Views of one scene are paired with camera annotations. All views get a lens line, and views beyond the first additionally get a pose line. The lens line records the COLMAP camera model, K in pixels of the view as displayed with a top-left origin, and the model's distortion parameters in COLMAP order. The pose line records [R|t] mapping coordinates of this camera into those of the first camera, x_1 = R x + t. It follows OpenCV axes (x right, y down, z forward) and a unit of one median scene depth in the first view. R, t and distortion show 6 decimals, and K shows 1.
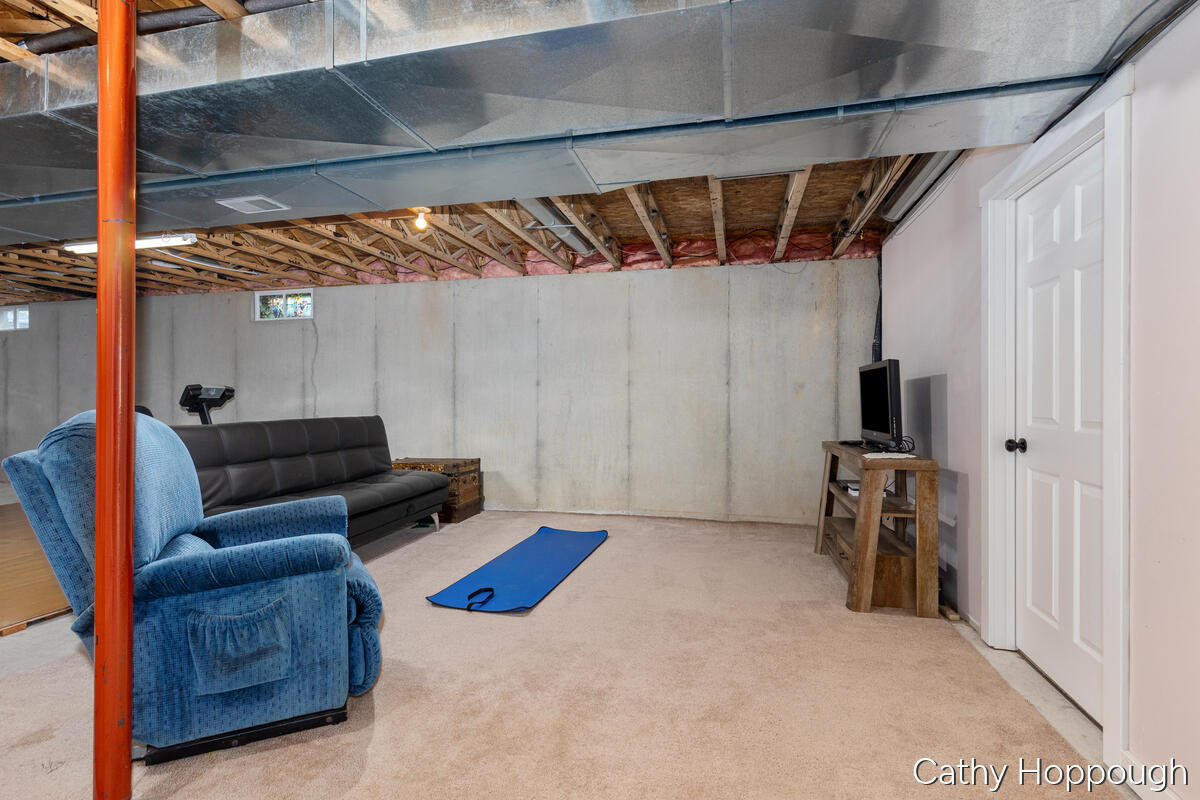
lens RADIAL K [[543.0, 0, 601.6], [0, 543.0, 397.9], [0, 0, 1]] dist [0.010319, -0.001747]
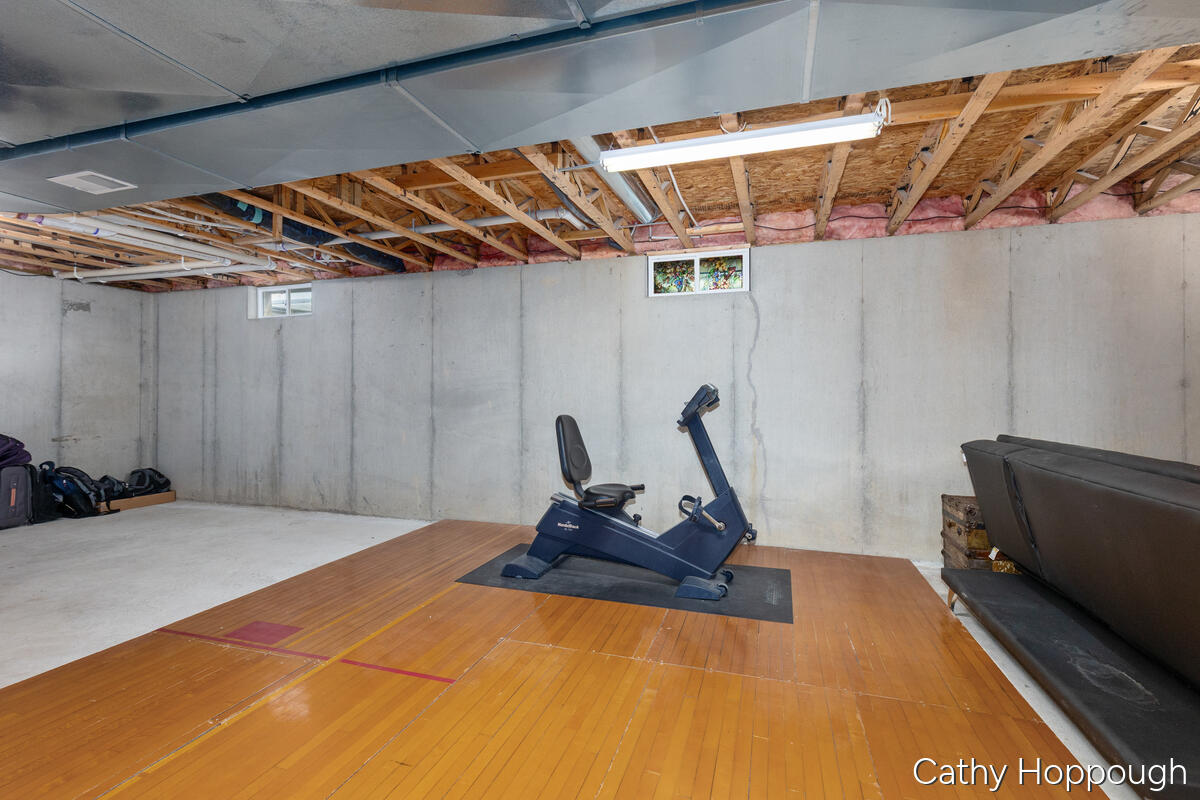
lens RADIAL K [[543.0, 0, 603.9], [0, 543.0, 390.7], [0, 0, 1]] dist [0.010319, -0.001747]
pose [[0.998268, -0.000083, -0.058832, -0.789983], [-0.000033, 0.999998, -0.001965, -0.017488], [0.058832, 0.001963, 0.998266, 0.330717]]
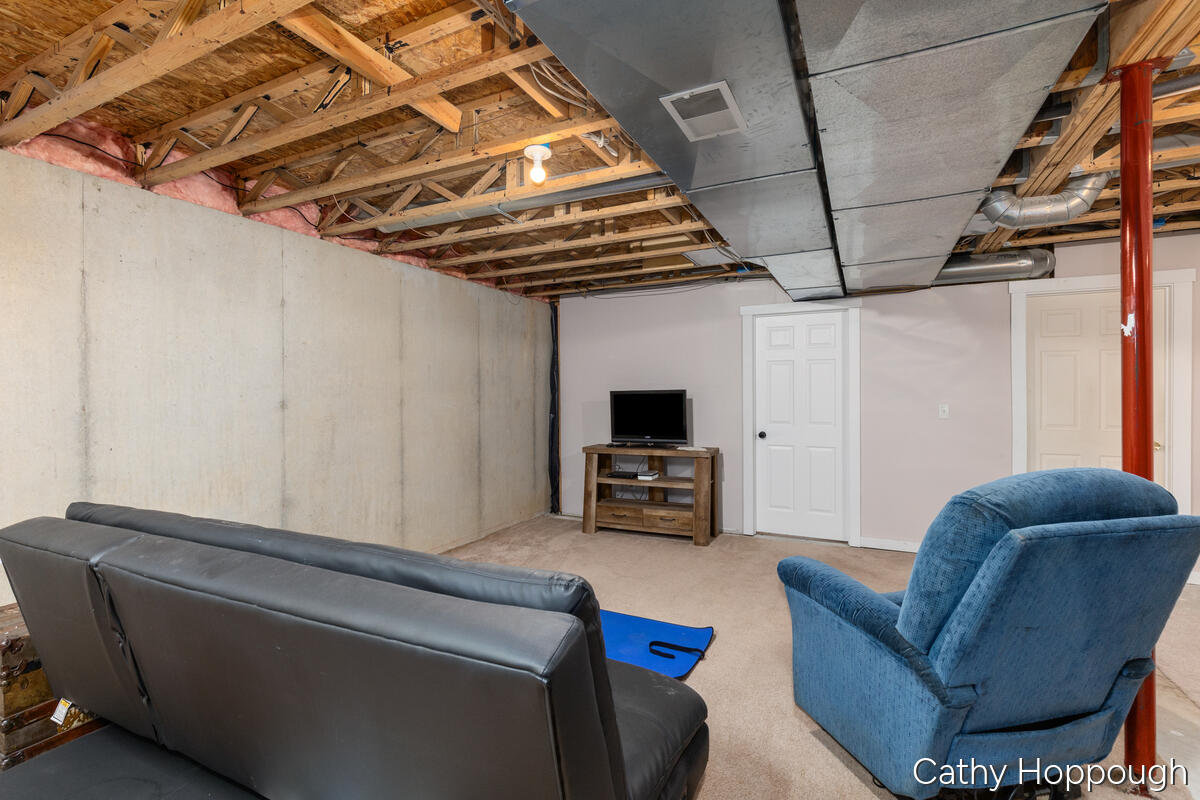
lens RADIAL K [[543.0, 0, 603.7], [0, 543.0, 392.0], [0, 0, 1]] dist [0.010319, -0.001747]
pose [[0.206490, -0.000418, 0.978449, -0.669874], [0.004520, 0.999990, -0.000526, -0.040963], [-0.978438, 0.004531, 0.206489, 0.540428]]
